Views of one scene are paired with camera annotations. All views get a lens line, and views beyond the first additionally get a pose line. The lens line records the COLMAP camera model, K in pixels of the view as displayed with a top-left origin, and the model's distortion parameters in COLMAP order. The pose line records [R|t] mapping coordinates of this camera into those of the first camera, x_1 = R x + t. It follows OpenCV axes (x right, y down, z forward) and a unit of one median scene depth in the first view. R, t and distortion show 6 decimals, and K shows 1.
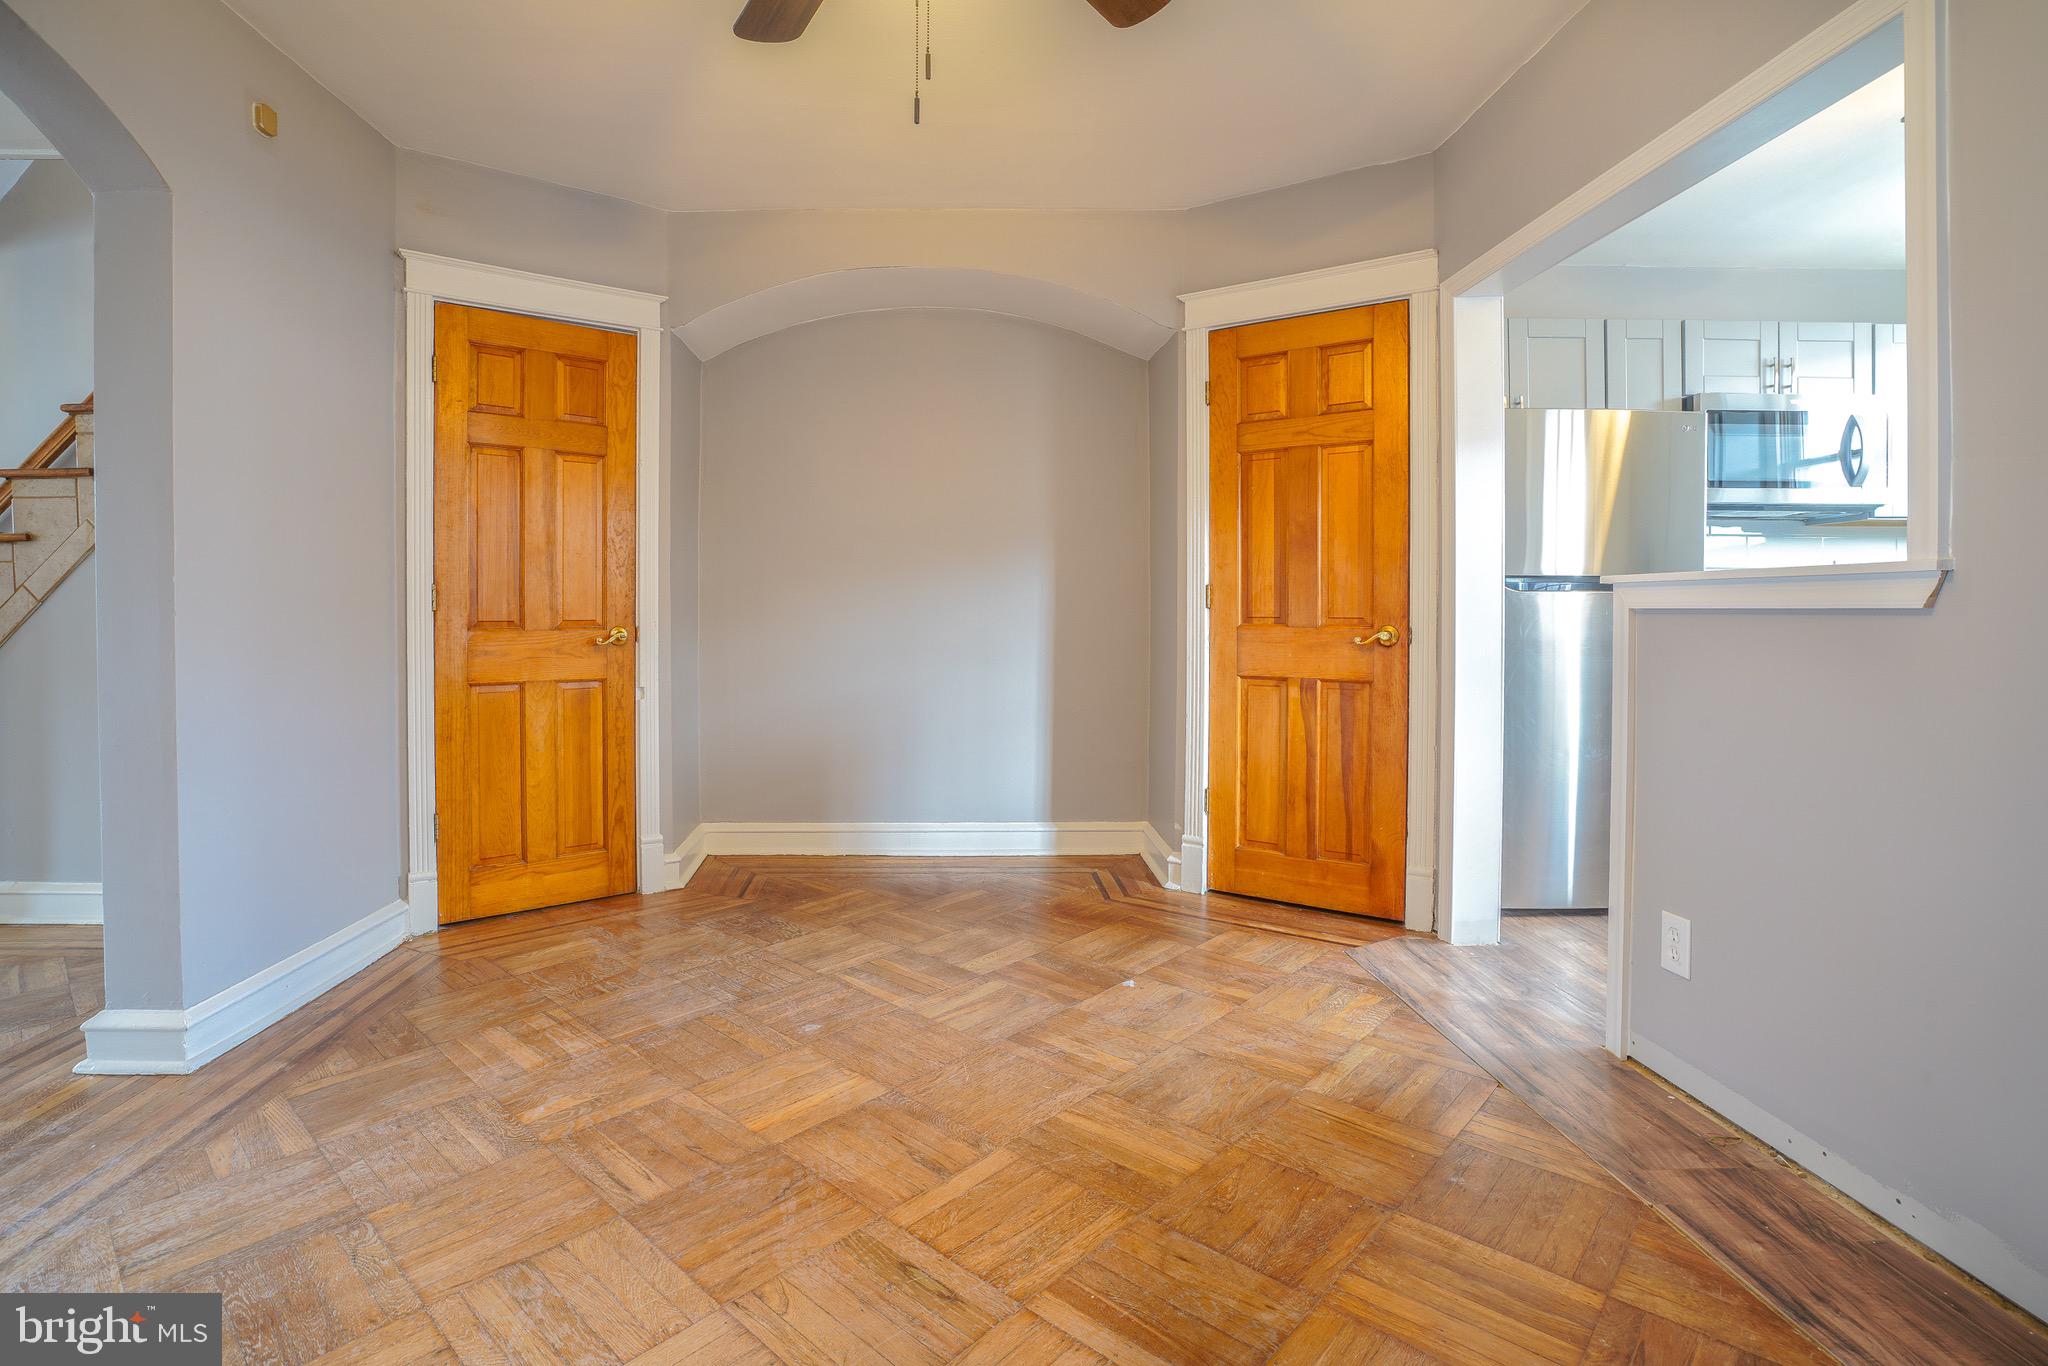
lens RADIAL K [[1000.3, 0, 1023.5], [0, 1000.3, 620.7], [0, 0, 1]] dist [-0.003210, -0.000277]
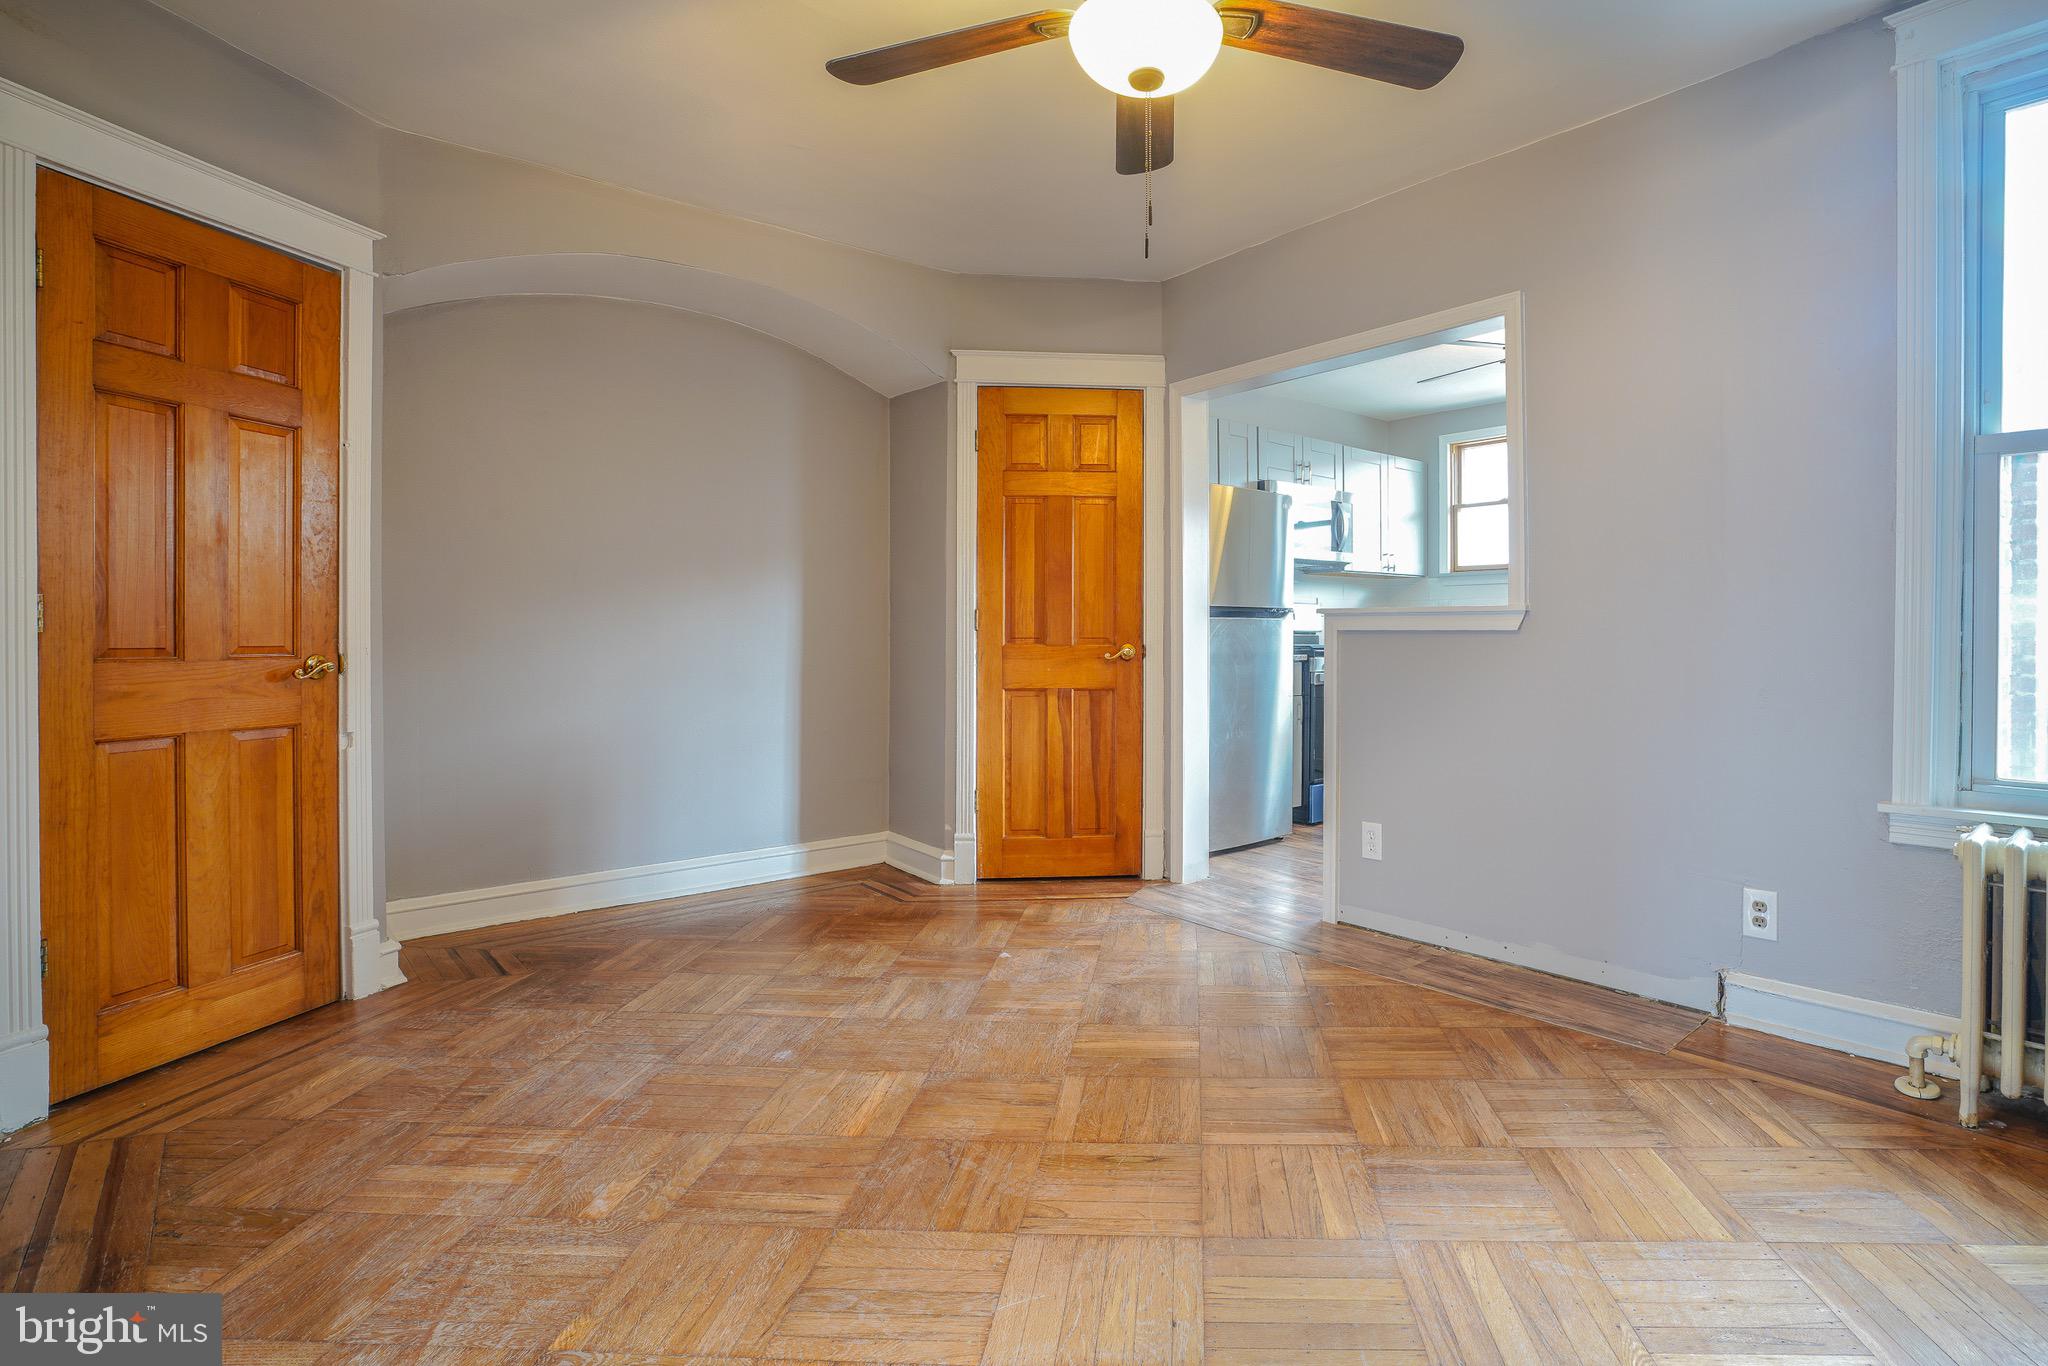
lens RADIAL K [[994.3, 0, 1149.6], [0, 994.3, 641.0], [0, 0, 1]] dist [0.000051, 0.017546]
pose [[0.771374, -0.006627, 0.636348, -0.405232], [0.007928, 0.999968, 0.000803, 0.000334], [-0.636333, 0.004426, 0.771402, 0.008125]]
